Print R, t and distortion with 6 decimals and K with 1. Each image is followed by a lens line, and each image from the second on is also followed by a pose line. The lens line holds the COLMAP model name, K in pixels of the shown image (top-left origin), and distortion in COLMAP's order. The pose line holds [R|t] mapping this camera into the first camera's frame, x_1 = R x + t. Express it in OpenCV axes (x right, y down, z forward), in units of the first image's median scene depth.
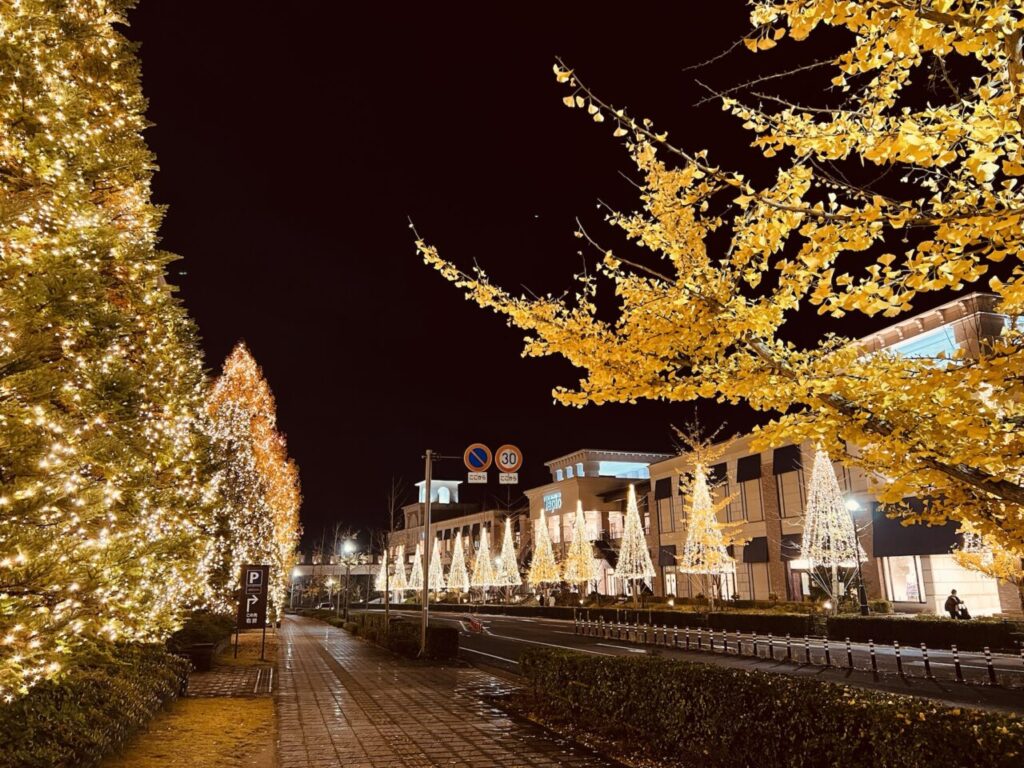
lens RADIAL K [[790.4, 0, 513.8], [0, 790.4, 386.8], [0, 0, 1]] dist [0.079293, -0.081319]
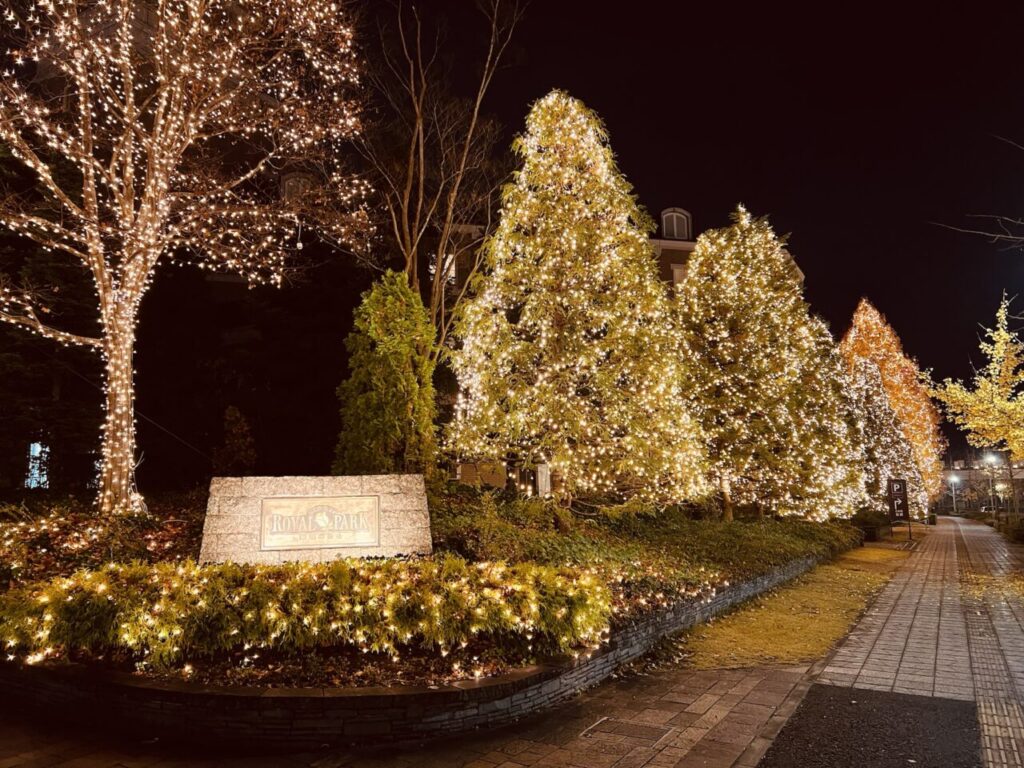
lens RADIAL K [[790.4, 0, 514.7], [0, 790.4, 384.1], [0, 0, 1]] dist [0.079293, -0.081319]
pose [[0.717235, -0.100583, -0.689534, 0.171597], [0.177734, 0.983205, 0.041453, -0.112709], [0.673784, -0.152285, 0.723066, -0.431123]]
